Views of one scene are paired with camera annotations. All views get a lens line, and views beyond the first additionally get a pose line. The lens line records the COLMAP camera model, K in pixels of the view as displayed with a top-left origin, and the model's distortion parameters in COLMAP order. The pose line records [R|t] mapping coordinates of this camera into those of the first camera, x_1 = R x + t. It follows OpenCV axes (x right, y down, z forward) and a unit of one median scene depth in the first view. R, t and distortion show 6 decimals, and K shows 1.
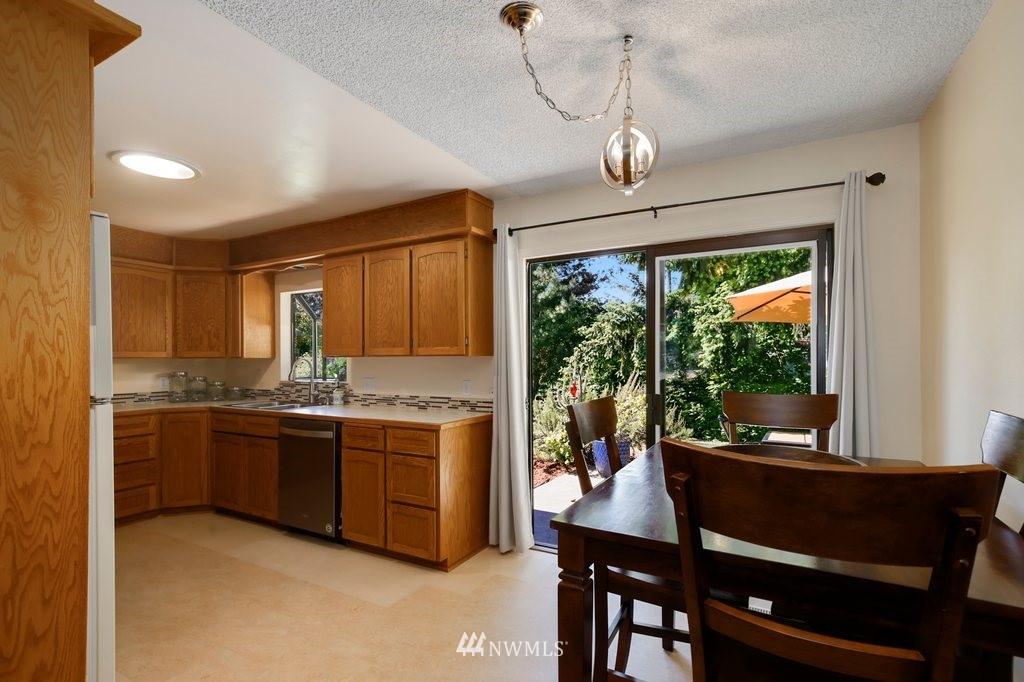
lens RADIAL K [[478.7, 0, 514.1], [0, 478.7, 354.2], [0, 0, 1]] dist [0.002004, 0.000483]
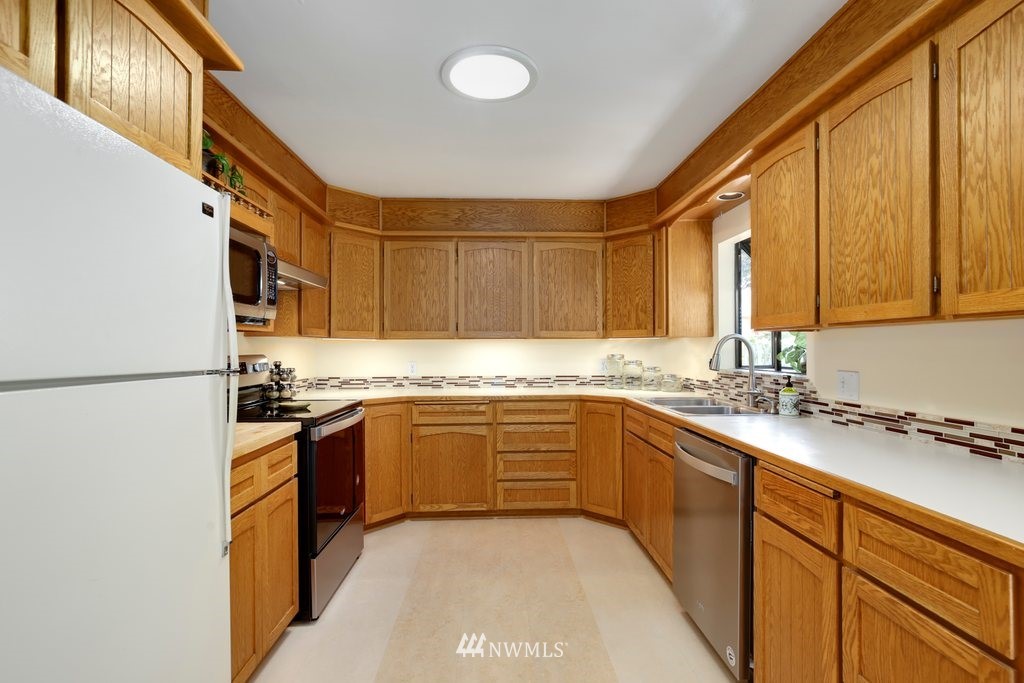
lens RADIAL K [[477.9, 0, 515.0], [0, 477.9, 346.0], [0, 0, 1]] dist [-0.004004, 0.000686]
pose [[0.528093, 0.001059, -0.849186, -0.061041], [0.007760, 0.999951, 0.006073, 0.018072], [0.849151, -0.009797, 0.528059, 0.454121]]
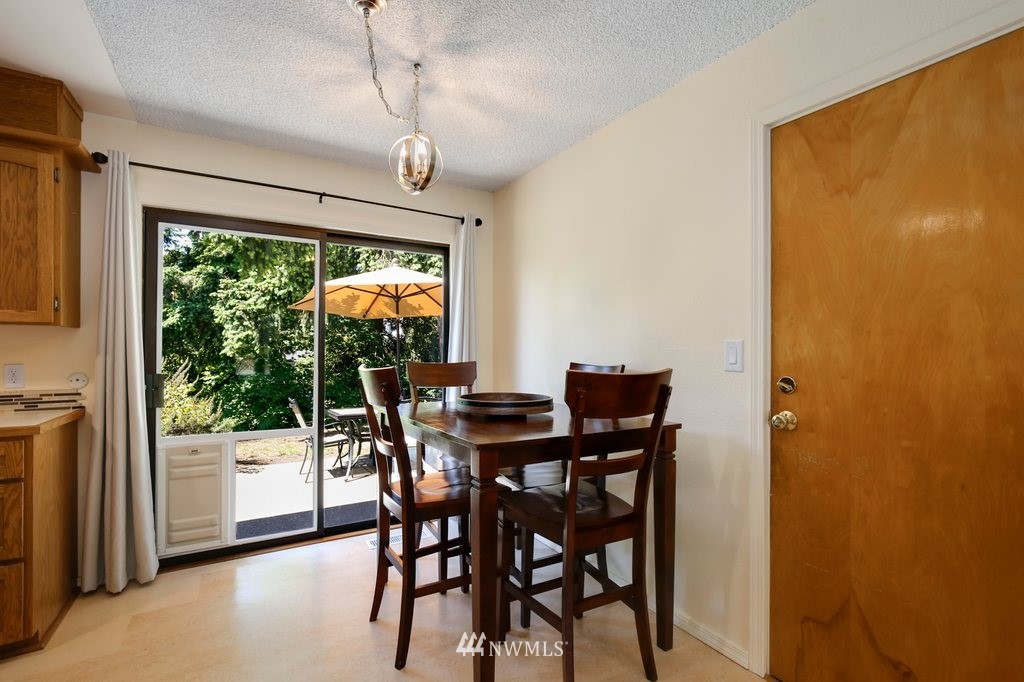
lens RADIAL K [[477.9, 0, 515.0], [0, 477.9, 345.5], [0, 0, 1]] dist [-0.004004, 0.000686]
pose [[0.491439, 0.016179, 0.870762, -0.303480], [-0.010277, 0.999866, -0.012778, 0.028417], [-0.870852, -0.002669, 0.491539, 0.082765]]
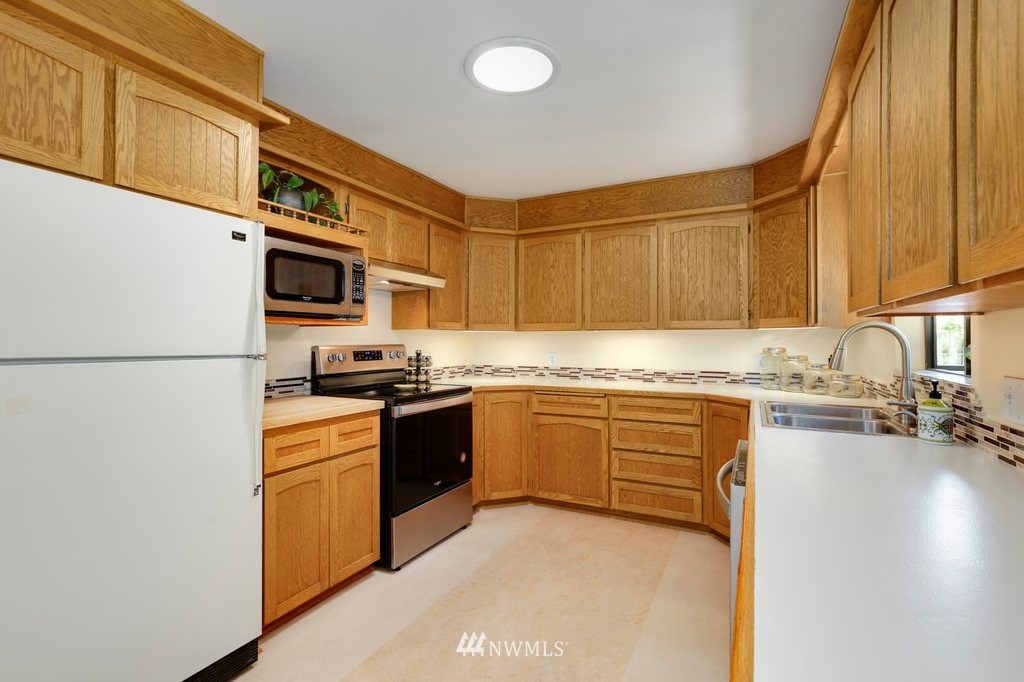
lens RADIAL K [[468.8, 0, 514.2], [0, 468.8, 335.3], [0, 0, 1]] dist [0.001163, 0.000315]
pose [[0.039317, -0.004087, -0.999218, -0.004586], [0.008668, 0.999955, -0.003749, 0.020939], [0.999189, -0.008514, 0.039351, 0.692100]]
